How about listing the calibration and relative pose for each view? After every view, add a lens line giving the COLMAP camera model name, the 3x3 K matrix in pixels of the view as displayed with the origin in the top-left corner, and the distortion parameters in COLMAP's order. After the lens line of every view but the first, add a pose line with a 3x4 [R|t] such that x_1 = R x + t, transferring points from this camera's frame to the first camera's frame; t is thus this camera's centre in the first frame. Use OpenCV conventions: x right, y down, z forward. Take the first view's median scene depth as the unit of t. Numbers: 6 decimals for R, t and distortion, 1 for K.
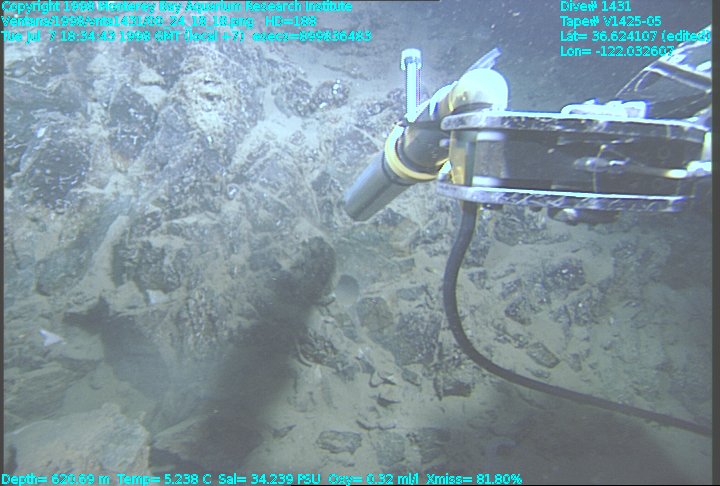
lens RADIAL K [[503.8, 0, 354.8], [0, 503.8, 245.9], [0, 0, 1]] dist [-0.021732, 0.070087]
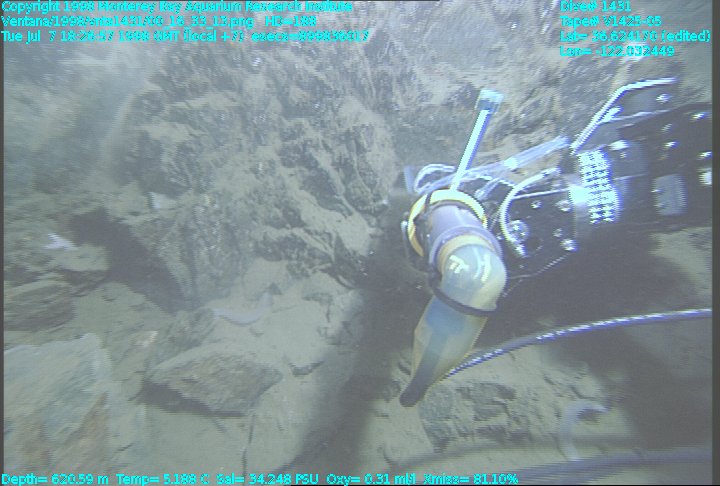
lens RADIAL K [[503.8, 0, 347.7], [0, 503.8, 264.7], [0, 0, 1]] dist [-0.021732, 0.070087]
pose [[0.975084, 0.069831, -0.210559, 0.074564], [-0.007130, 0.958538, 0.284876, -0.031518], [0.221722, -0.276277, 0.935153, 0.233334]]
